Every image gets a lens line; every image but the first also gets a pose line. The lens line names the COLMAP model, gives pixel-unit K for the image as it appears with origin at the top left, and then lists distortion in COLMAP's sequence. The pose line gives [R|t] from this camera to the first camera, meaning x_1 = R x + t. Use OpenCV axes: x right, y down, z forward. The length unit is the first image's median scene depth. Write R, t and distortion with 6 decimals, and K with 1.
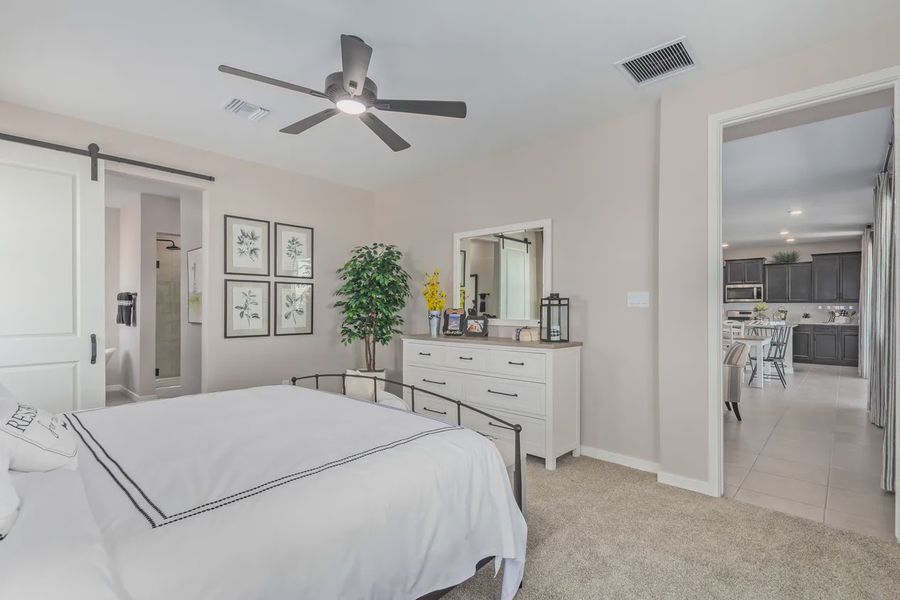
lens RADIAL K [[424.7, 0, 455.9], [0, 424.7, 307.1], [0, 0, 1]] dist [0.000799, 0.000122]
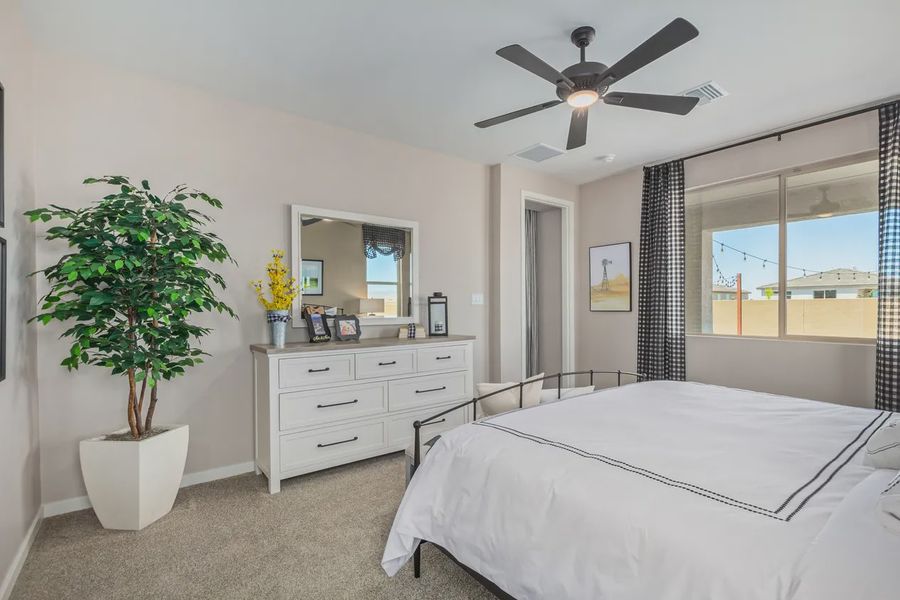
lens RADIAL K [[424.7, 0, 455.9], [0, 424.7, 307.1], [0, 0, 1]] dist [0.000799, 0.000122]
pose [[0.203606, -0.006863, 0.979029, -0.379408], [0.002559, 0.999976, 0.006477, -0.000358], [-0.979050, 0.001186, 0.203619, 0.321643]]
